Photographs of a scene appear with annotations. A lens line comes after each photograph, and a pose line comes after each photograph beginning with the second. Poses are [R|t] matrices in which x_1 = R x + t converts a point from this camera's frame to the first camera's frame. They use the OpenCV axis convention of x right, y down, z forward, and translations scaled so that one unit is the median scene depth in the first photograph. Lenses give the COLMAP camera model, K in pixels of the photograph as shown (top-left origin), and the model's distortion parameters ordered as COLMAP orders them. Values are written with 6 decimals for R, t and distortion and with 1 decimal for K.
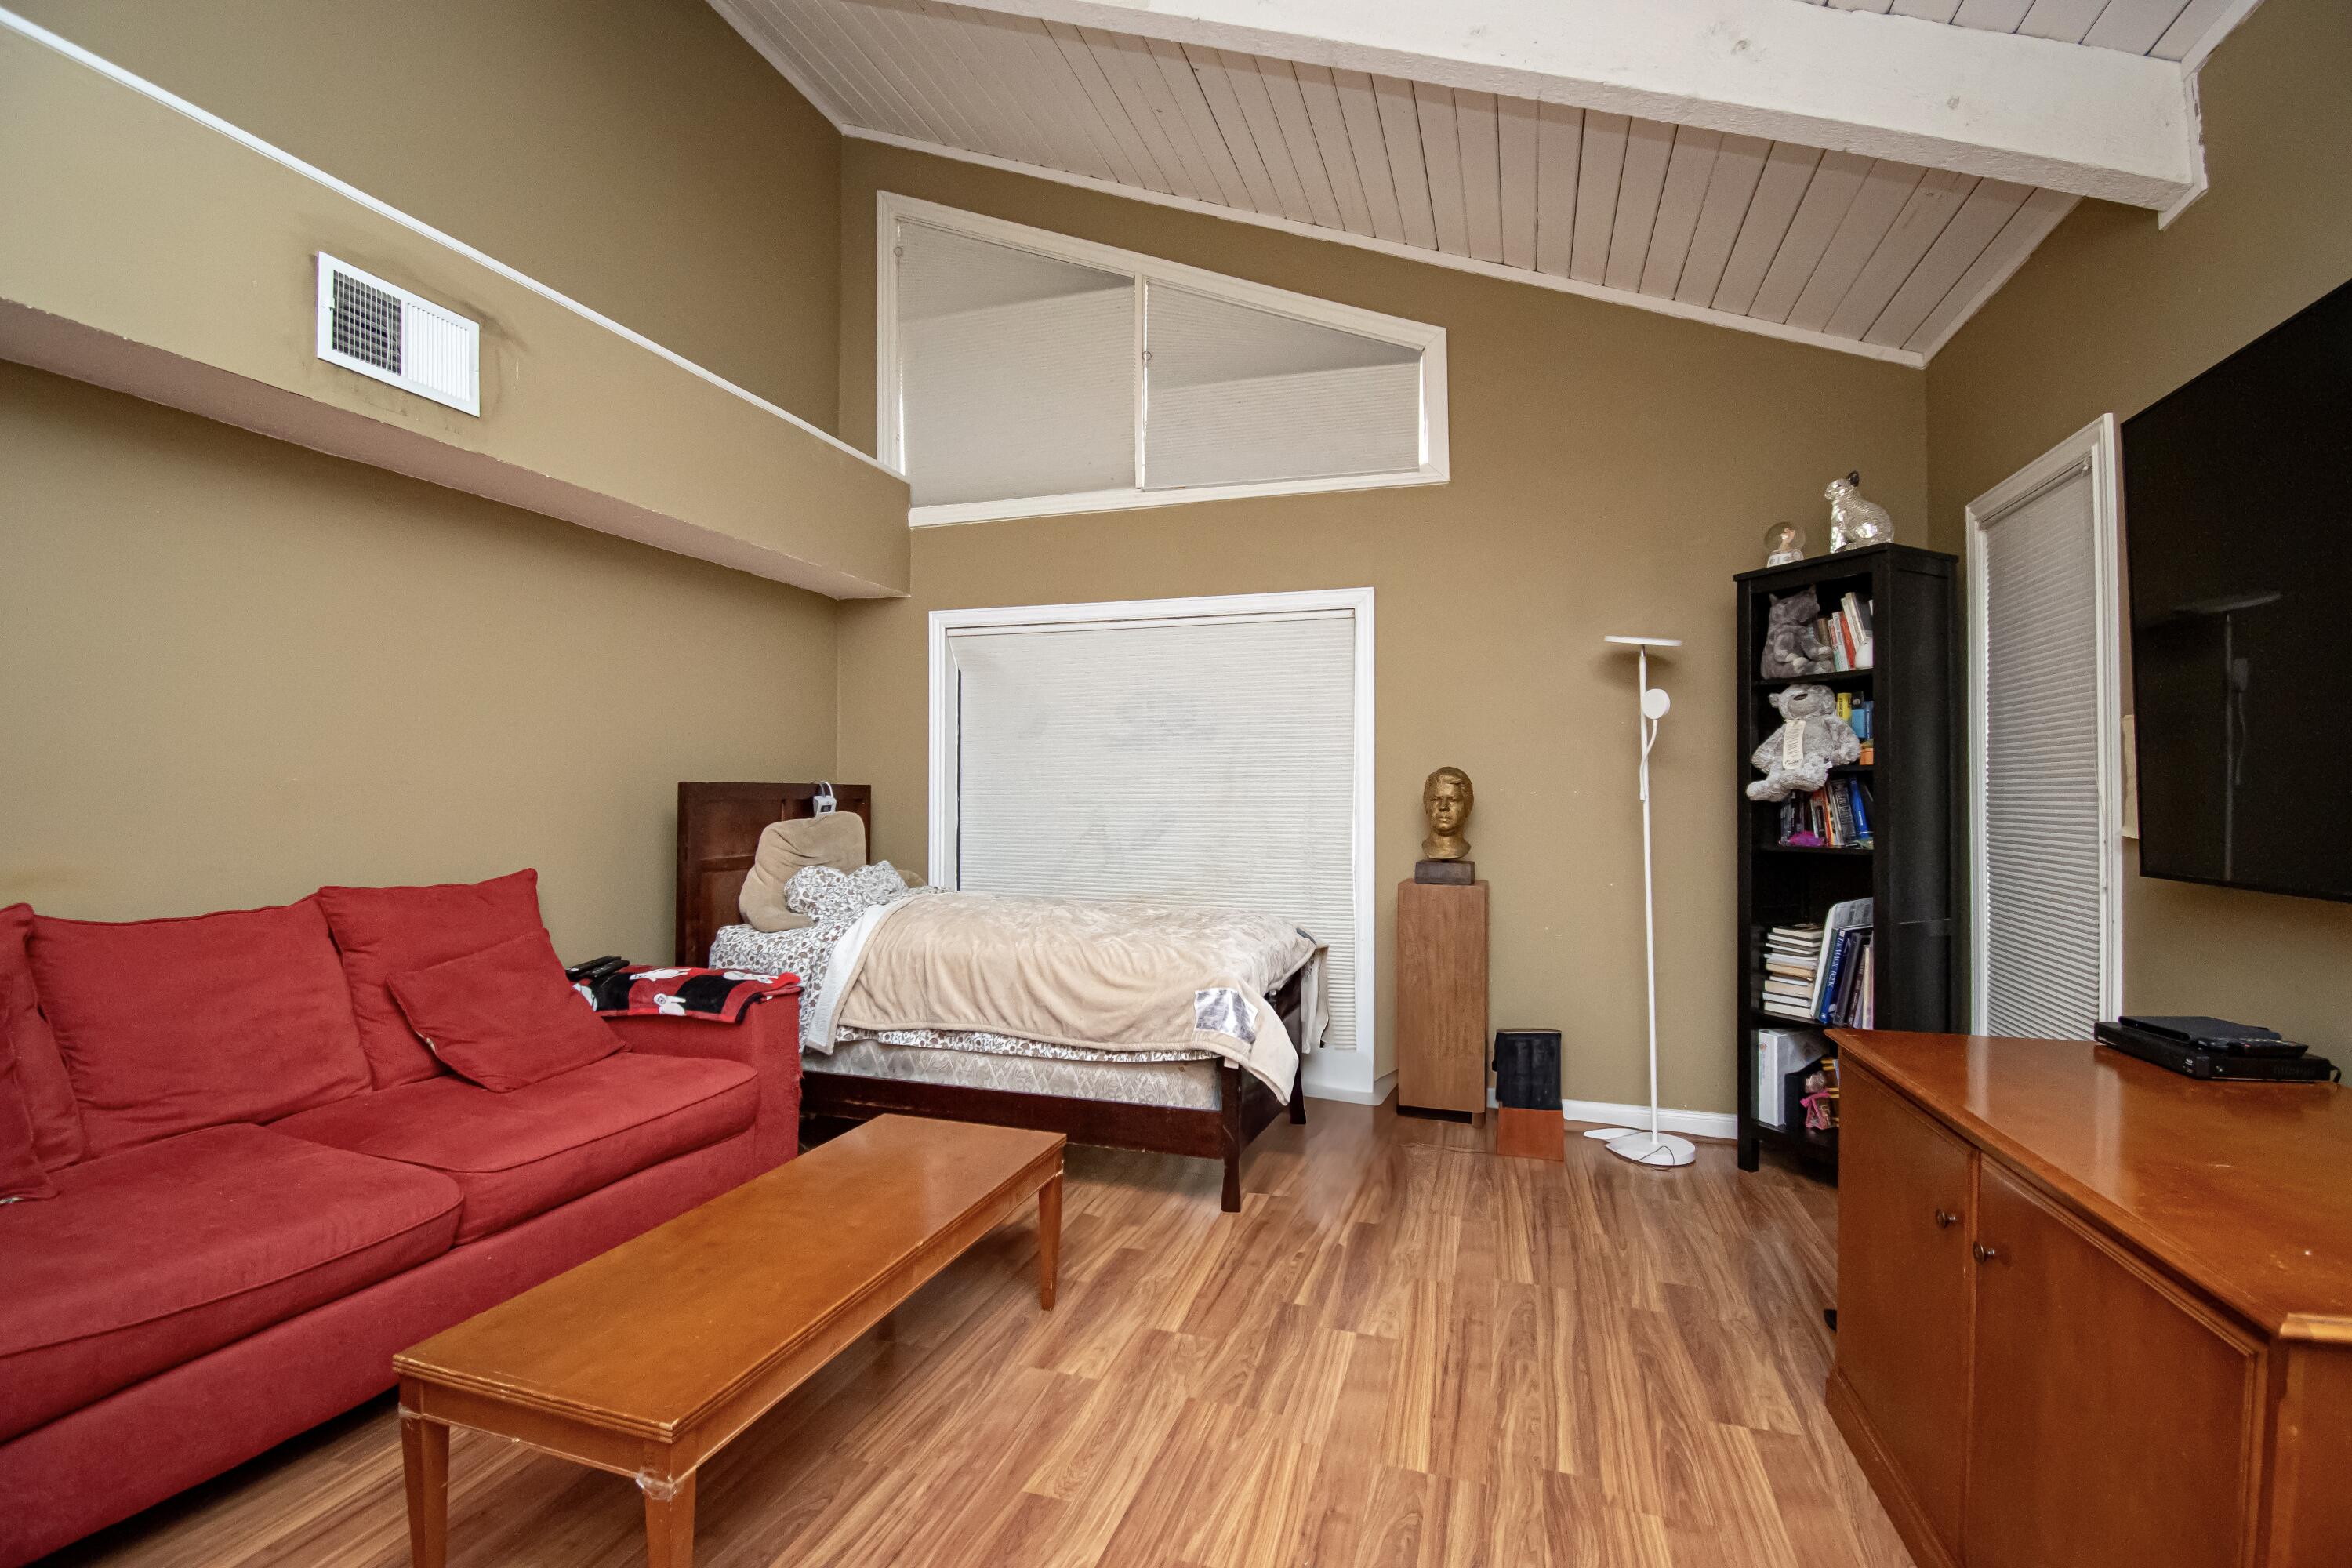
lens RADIAL K [[1043.8, 0, 1165.3], [0, 1043.8, 785.6], [0, 0, 1]] dist [0.011189, -0.017526]
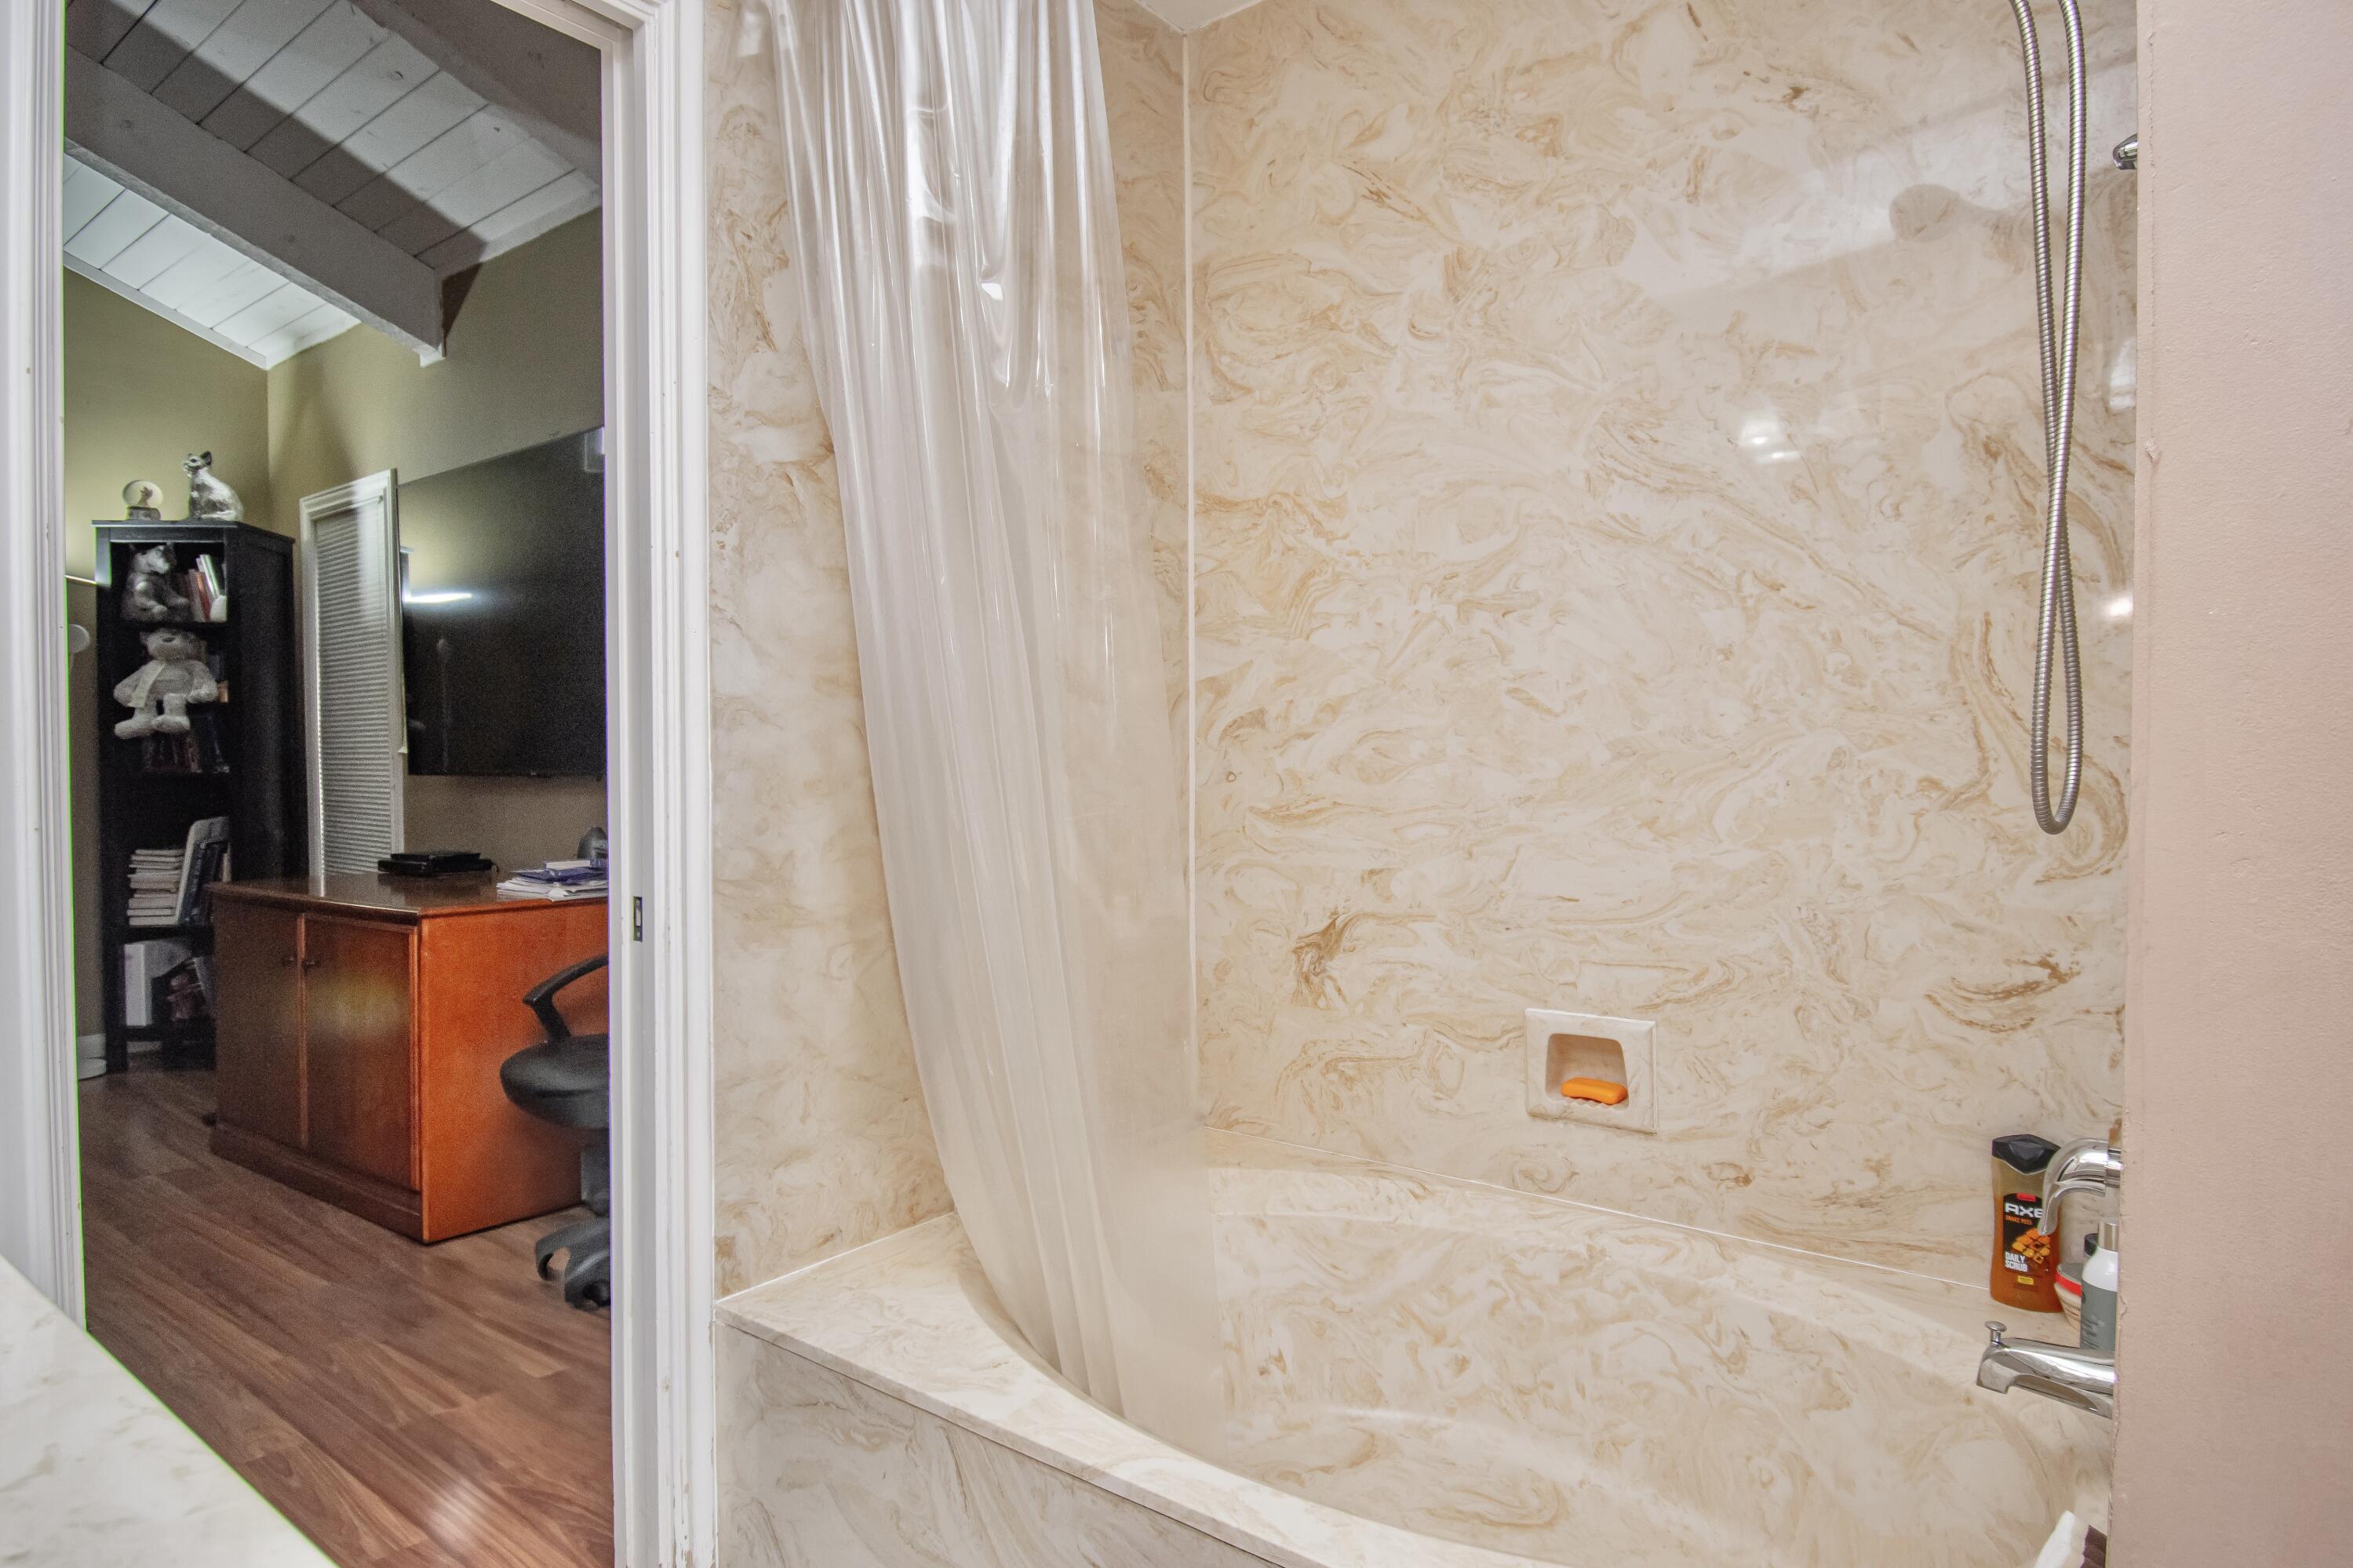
lens RADIAL K [[1248.0, 0, 1172.6], [0, 1248.0, 786.5], [0, 0, 1]] dist [0.008137, -0.017573]
pose [[0.310769, -0.020548, 0.950263, -0.330522], [0.001715, 0.999777, 0.021058, 0.046225], [-0.950484, -0.004914, 0.310735, -0.452837]]
